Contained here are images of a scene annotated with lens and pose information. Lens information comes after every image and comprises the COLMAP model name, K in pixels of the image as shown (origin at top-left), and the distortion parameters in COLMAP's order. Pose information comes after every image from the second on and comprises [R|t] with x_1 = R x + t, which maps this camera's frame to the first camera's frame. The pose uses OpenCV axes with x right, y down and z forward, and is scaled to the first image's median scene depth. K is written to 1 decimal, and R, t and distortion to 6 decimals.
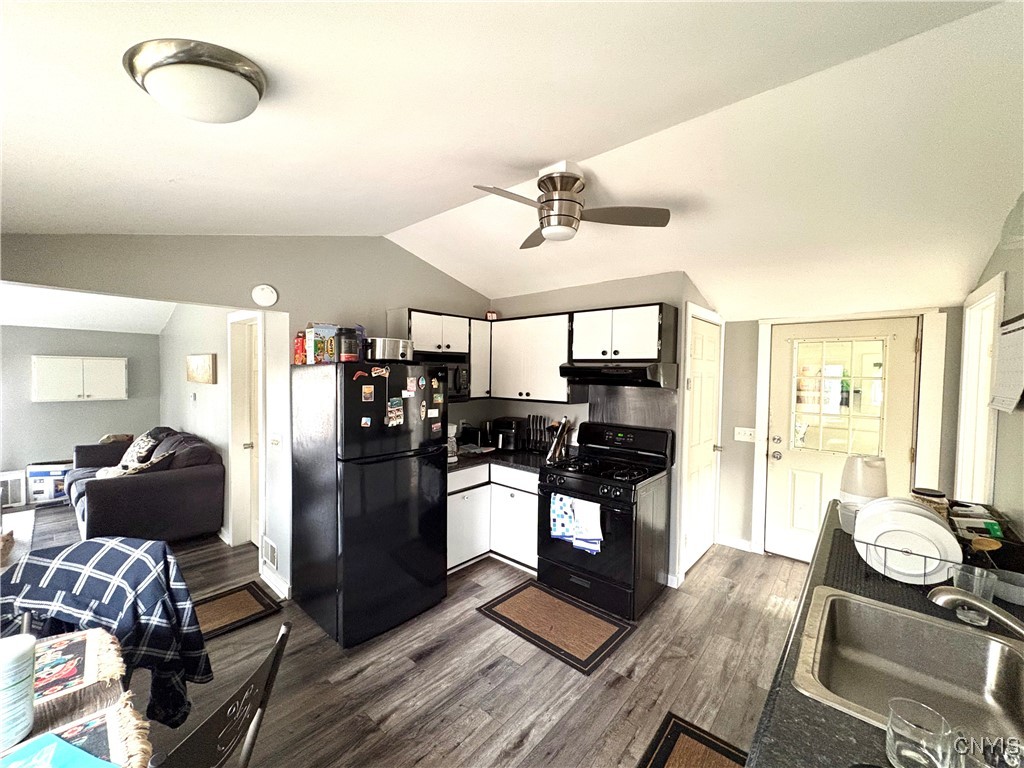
lens RADIAL K [[405.7, 0, 511.8], [0, 405.7, 386.8], [0, 0, 1]] dist [0.000025, 0.000107]
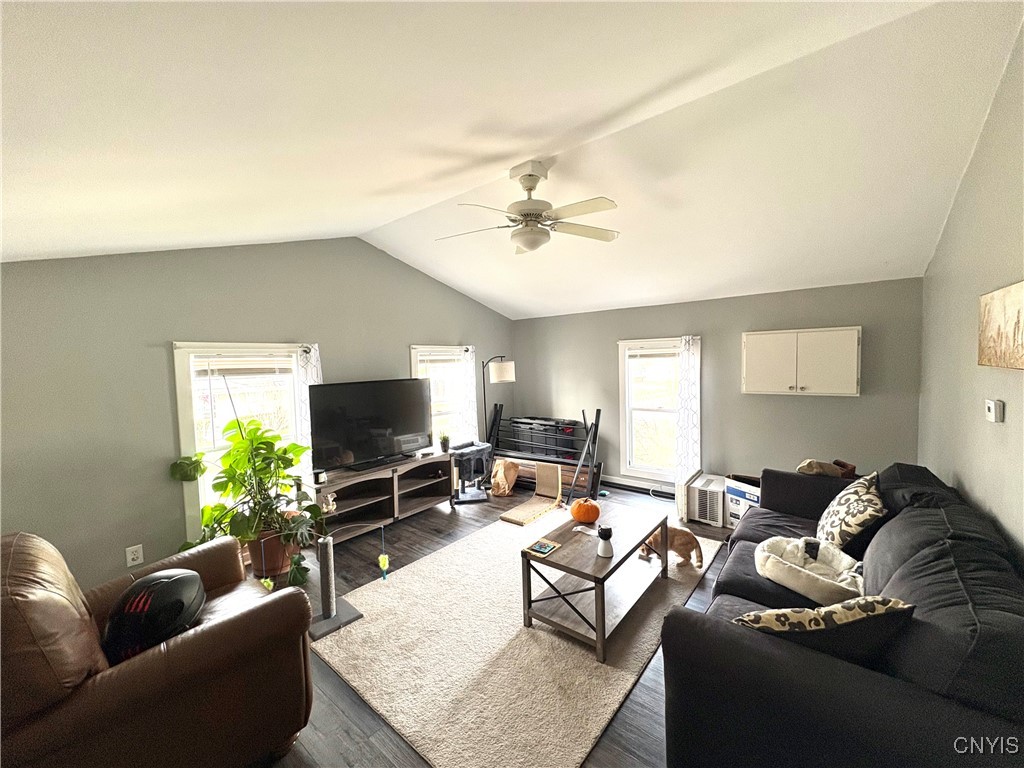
lens RADIAL K [[405.7, 0, 515.1], [0, 405.7, 385.1], [0, 0, 1]] dist [0.000025, 0.000107]
pose [[0.039413, 0.044639, -0.998225, -0.460402], [-0.006570, 0.998992, 0.044414, -0.010476], [0.999201, 0.004808, 0.039666, 0.580336]]
